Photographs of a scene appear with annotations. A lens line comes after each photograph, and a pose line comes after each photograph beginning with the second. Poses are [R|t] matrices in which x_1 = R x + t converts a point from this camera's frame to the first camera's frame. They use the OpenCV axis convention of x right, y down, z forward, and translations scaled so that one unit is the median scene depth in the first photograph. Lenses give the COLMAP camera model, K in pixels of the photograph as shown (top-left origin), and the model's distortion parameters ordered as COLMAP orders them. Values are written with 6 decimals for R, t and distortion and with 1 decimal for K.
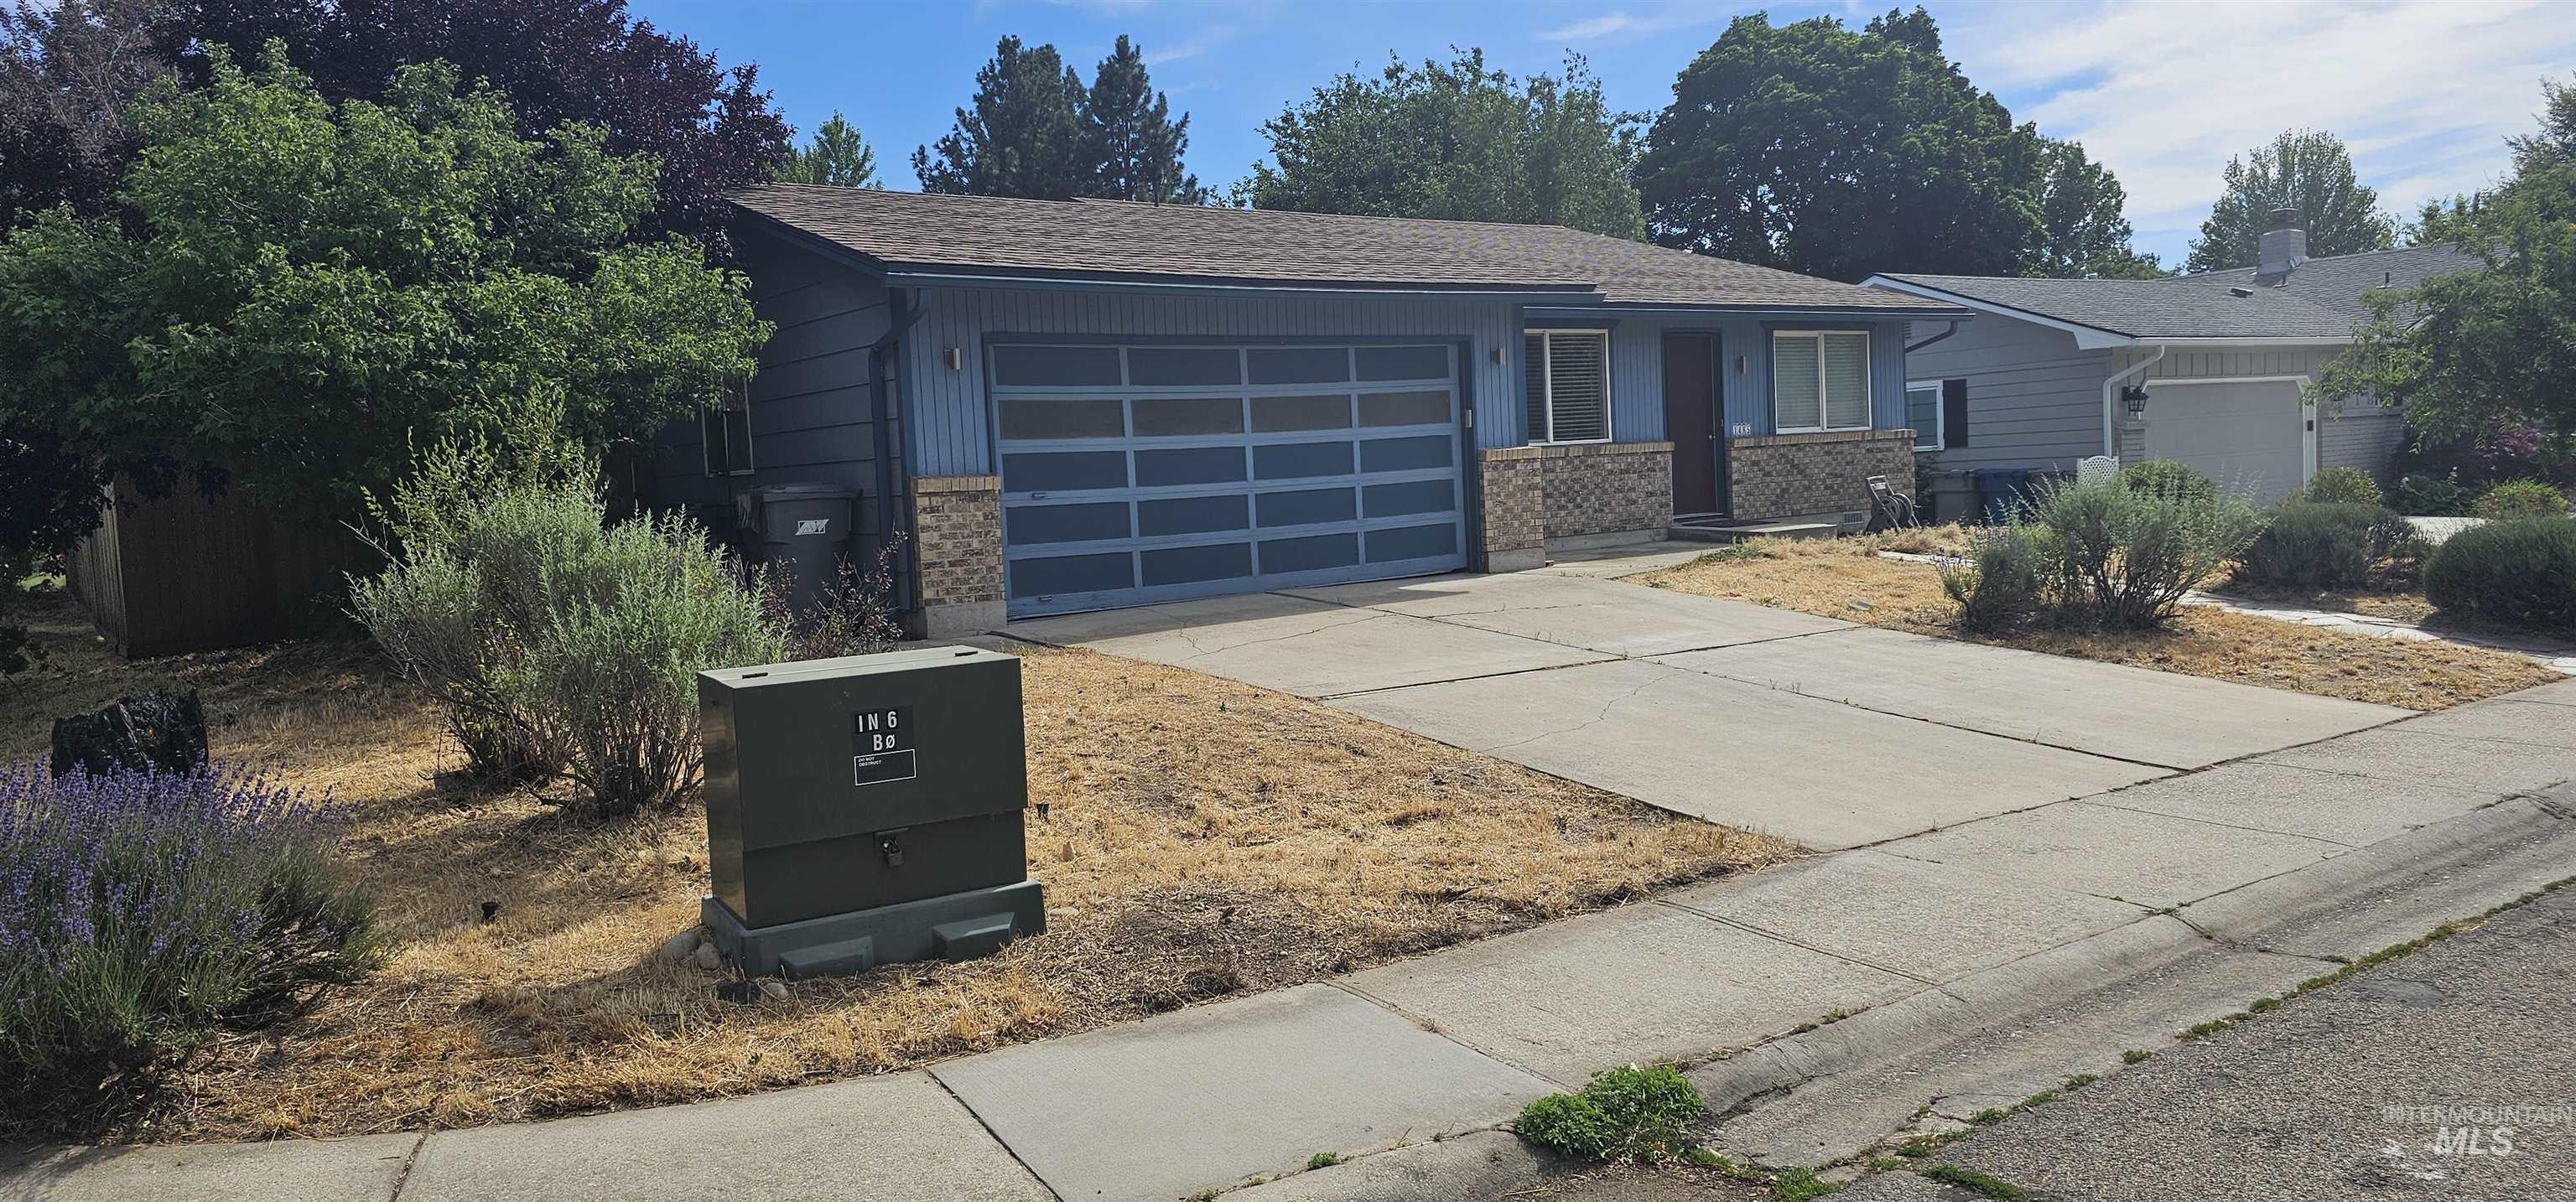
lens RADIAL K [[1699.4, 0, 1256.4], [0, 1699.4, 608.5], [0, 0, 1]] dist [0.051444, -0.057198]
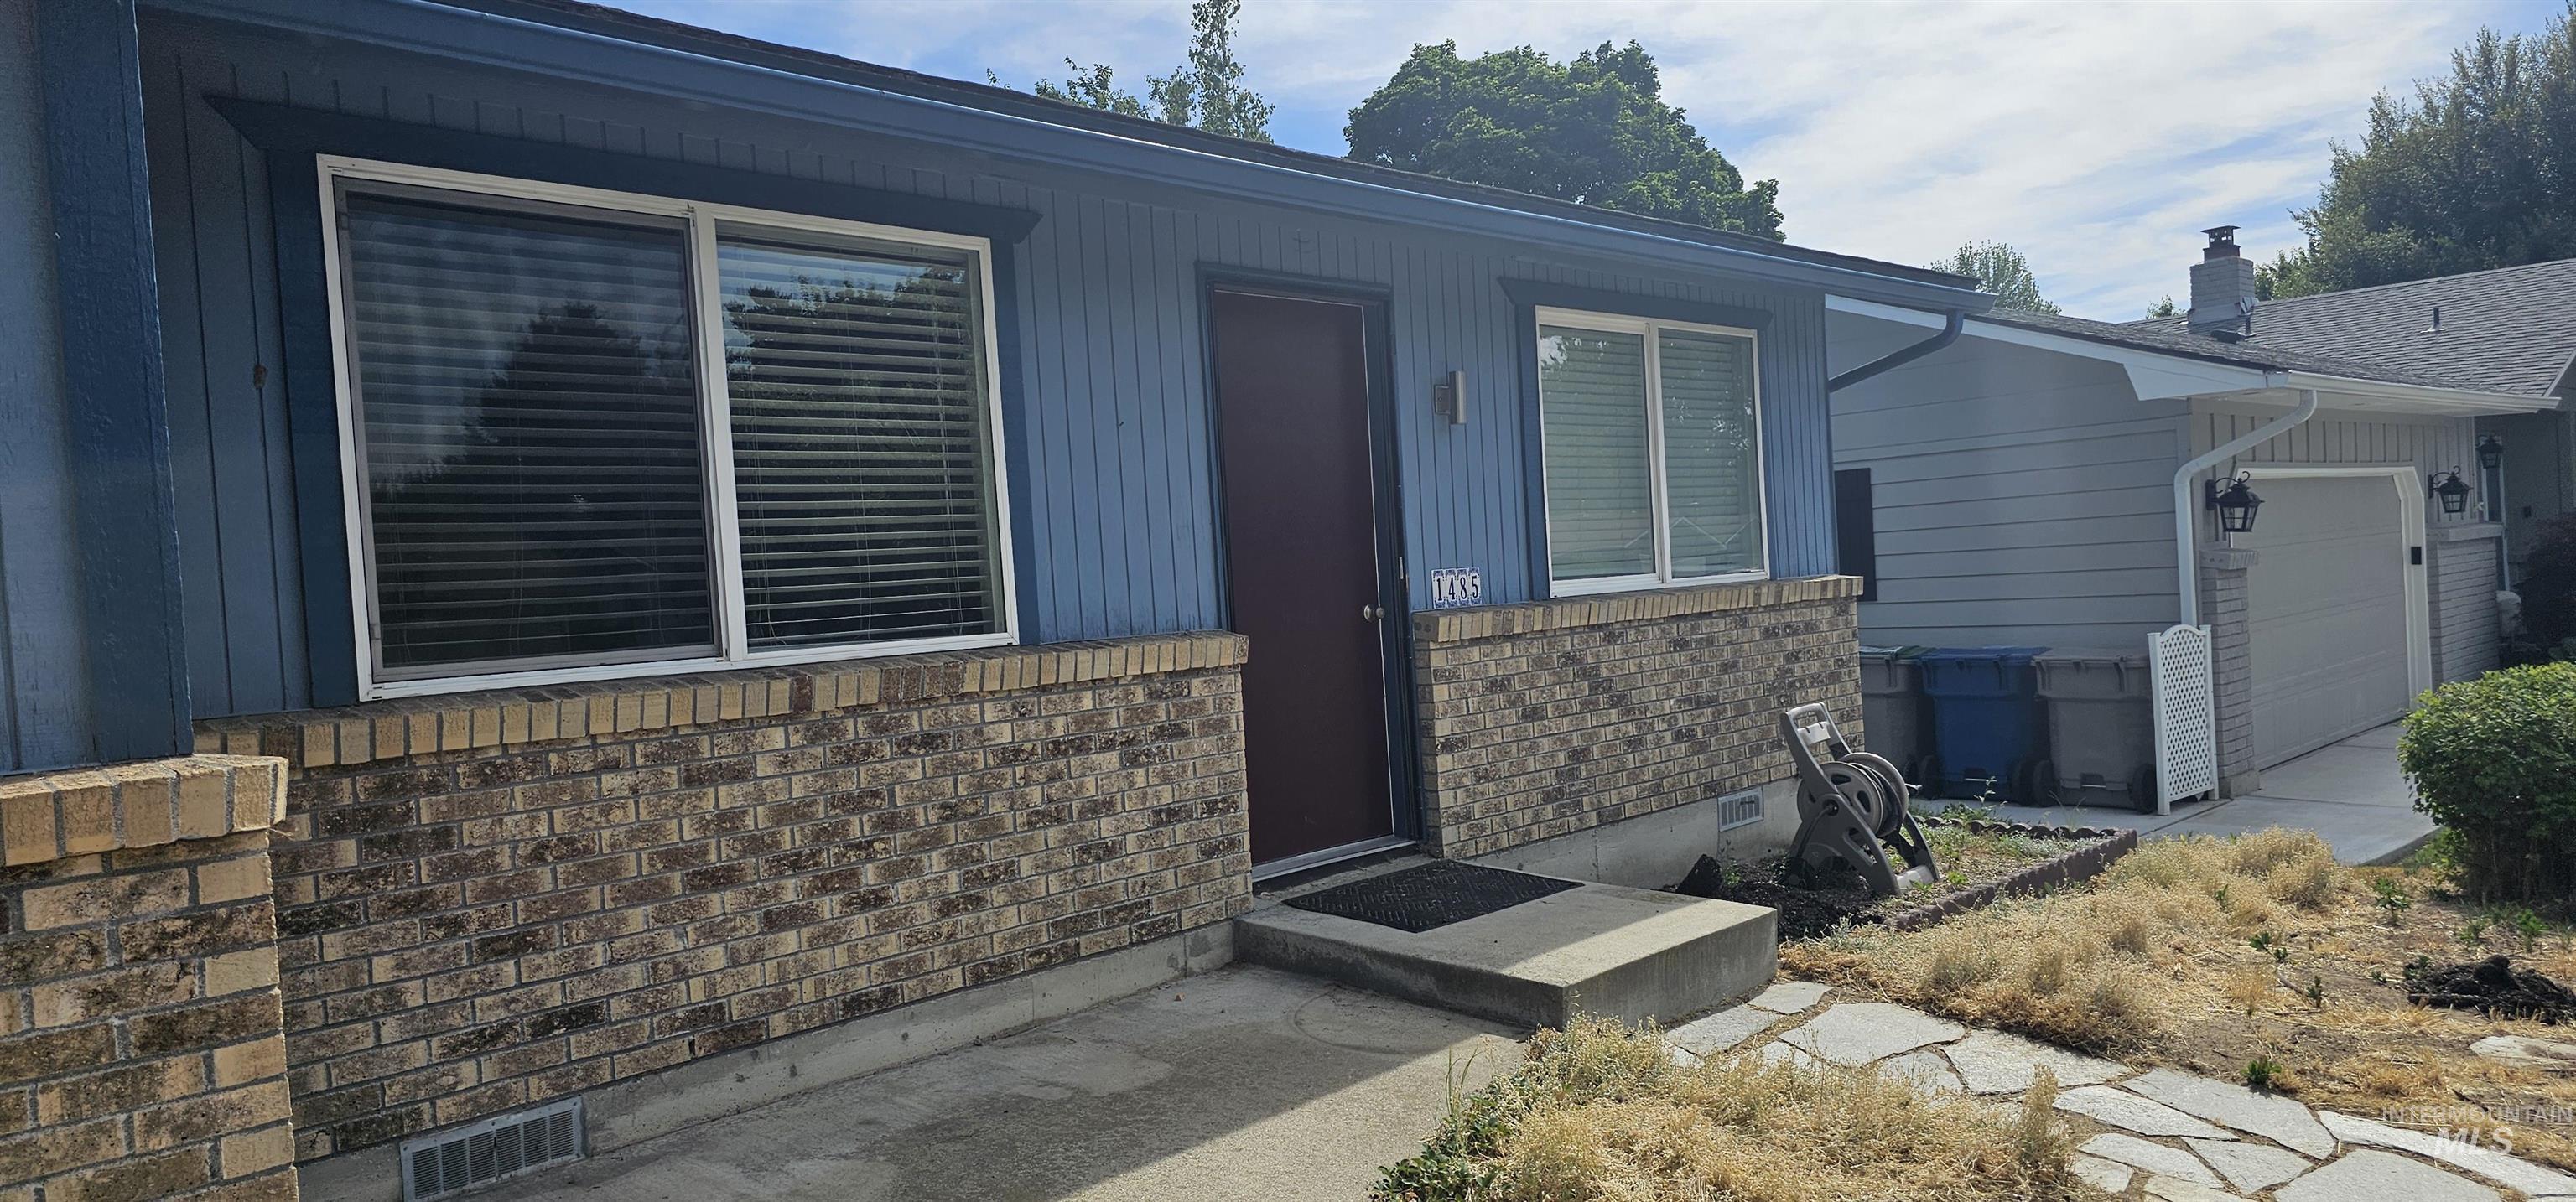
lens RADIAL K [[1699.4, 0, 1256.4], [0, 1699.4, 608.5], [0, 0, 1]] dist [0.051444, -0.057198]
pose [[0.985765, -0.011188, 0.167755, 0.147812], [0.022993, 0.997379, -0.068598, -0.061548], [-0.166548, 0.071479, 0.983439, 0.529531]]
